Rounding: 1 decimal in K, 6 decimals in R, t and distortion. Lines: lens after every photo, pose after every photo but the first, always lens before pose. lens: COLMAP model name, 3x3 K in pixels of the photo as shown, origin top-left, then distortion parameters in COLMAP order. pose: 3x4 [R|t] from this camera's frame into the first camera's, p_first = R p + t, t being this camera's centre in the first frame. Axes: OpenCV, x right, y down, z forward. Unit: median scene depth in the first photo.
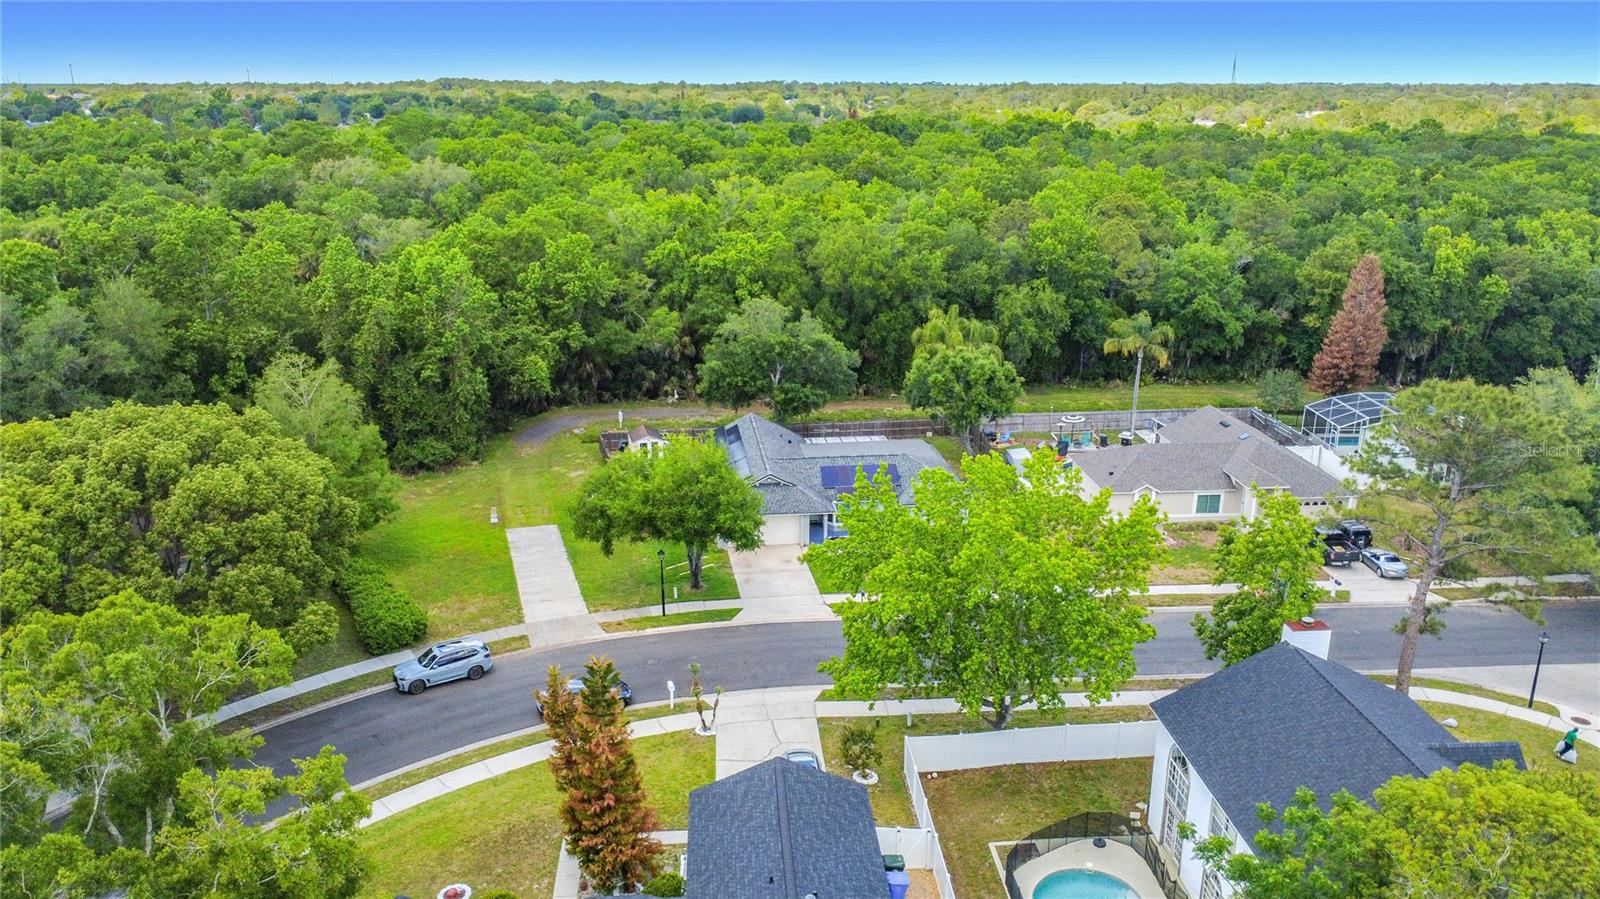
lens RADIAL K [[1182.3, 0, 833.3], [0, 1182.3, 501.5], [0, 0, 1]] dist [0.024584, -0.020162]
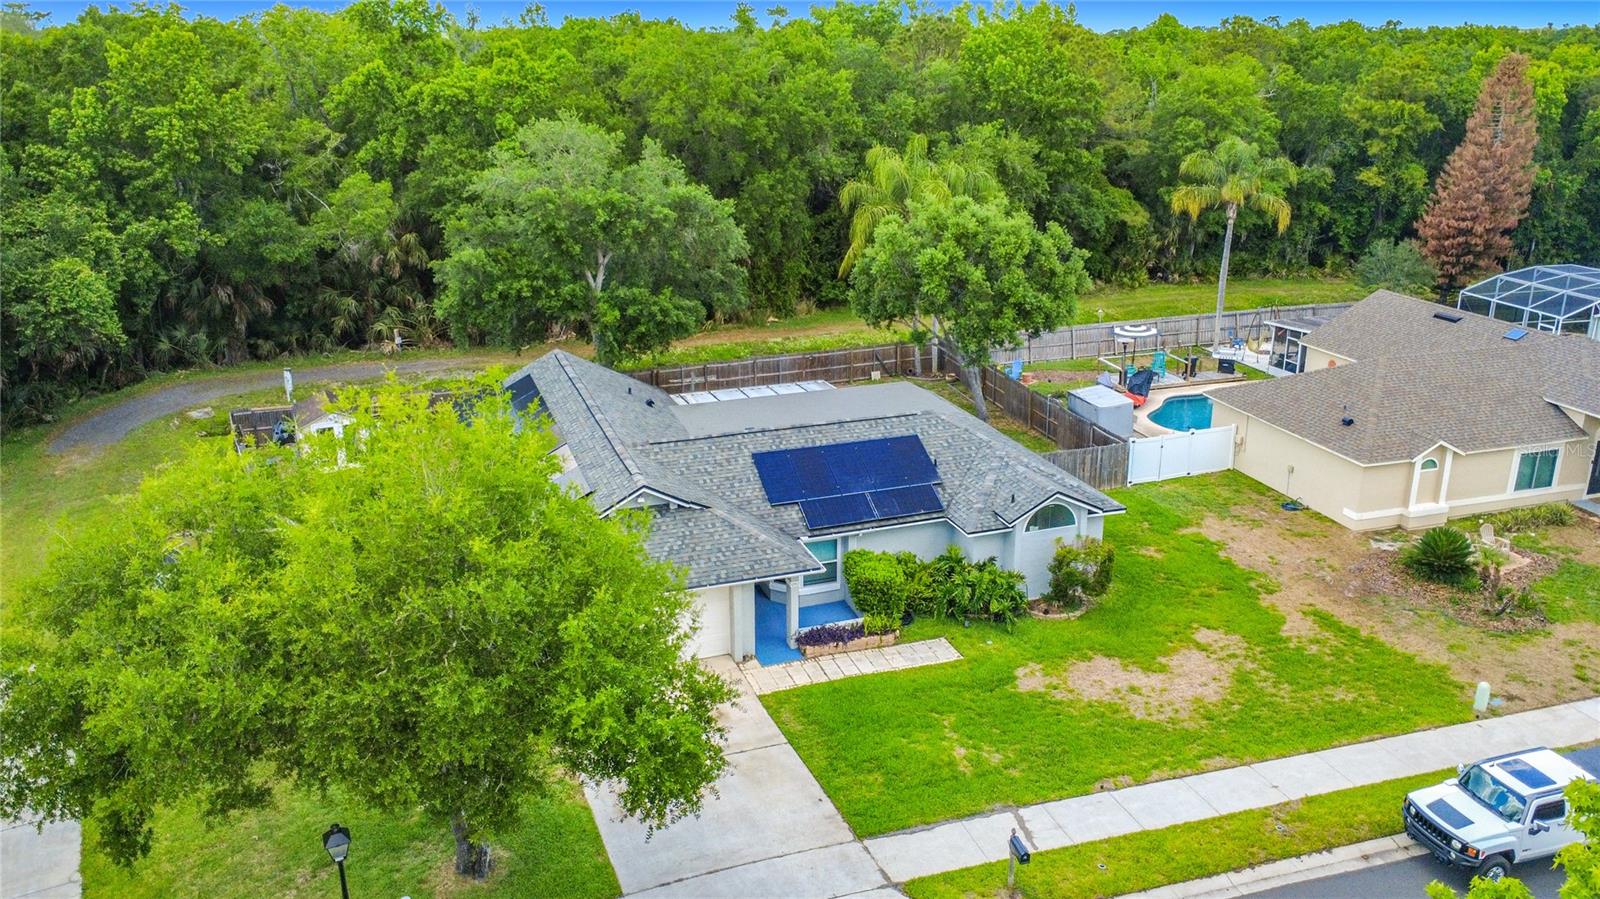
lens RADIAL K [[1182.3, 0, 807.6], [0, 1182.3, 427.5], [0, 0, 1]] dist [0.024584, -0.020162]
pose [[0.980378, -0.070859, 0.183949, -0.053000], [0.076393, 0.996809, -0.023165, -0.021477], [-0.181721, 0.036762, 0.982663, 0.449599]]
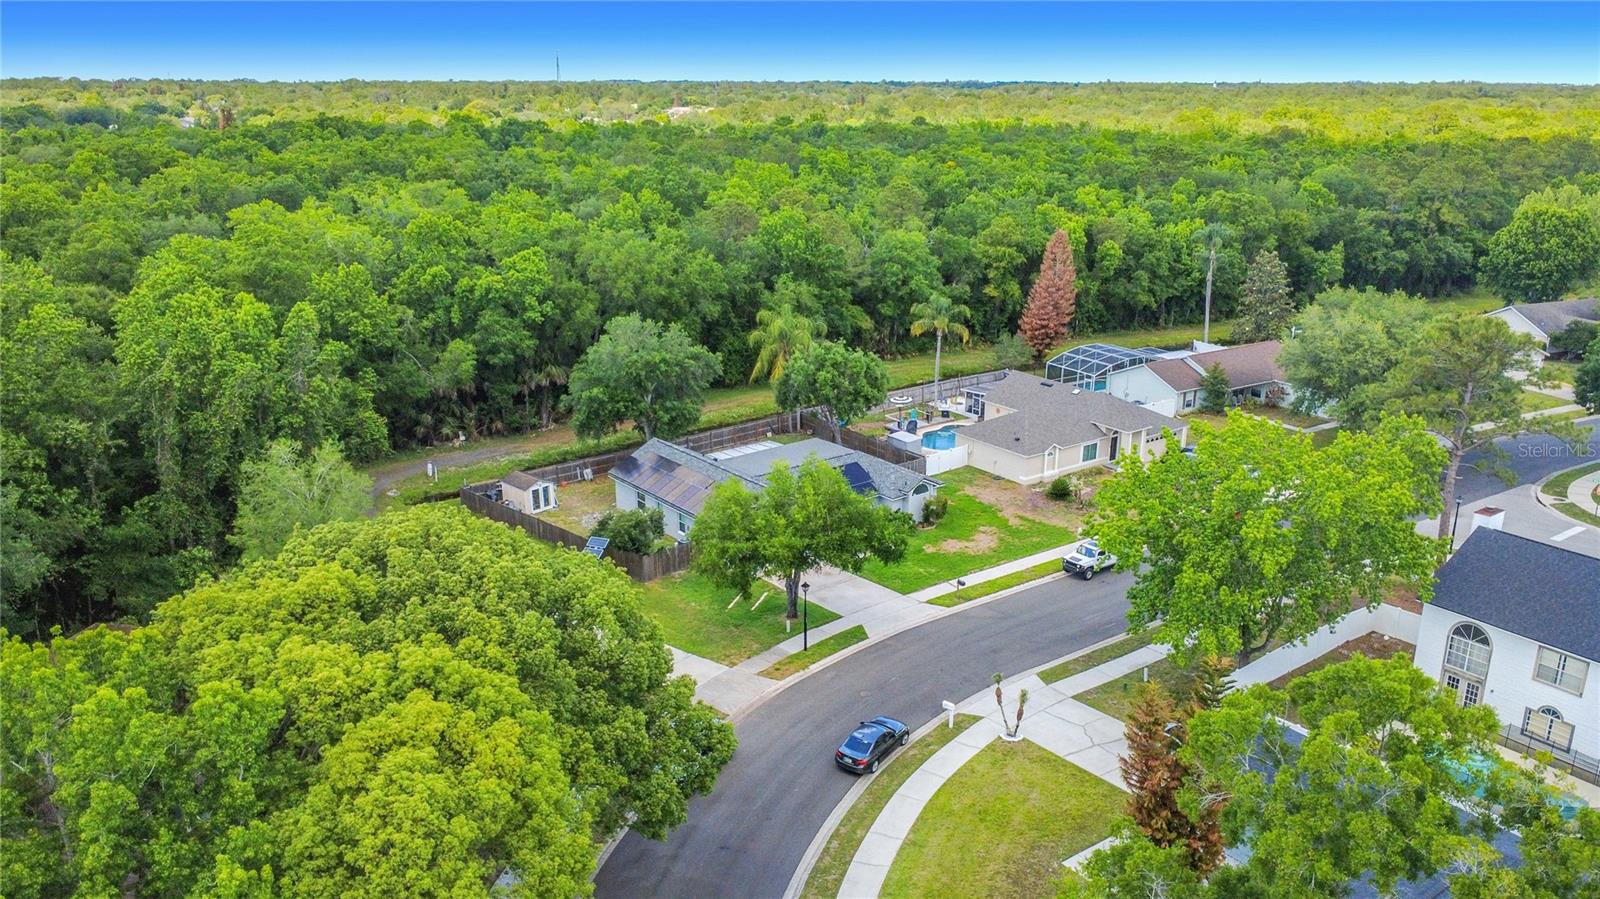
lens RADIAL K [[1182.3, 0, 823.6], [0, 1182.3, 486.1], [0, 0, 1]] dist [0.024584, -0.020162]
pose [[0.857872, -0.170516, 0.484748, -0.364851], [0.174912, 0.983905, 0.036554, -0.041550], [-0.483179, 0.053429, 0.873890, 0.099779]]
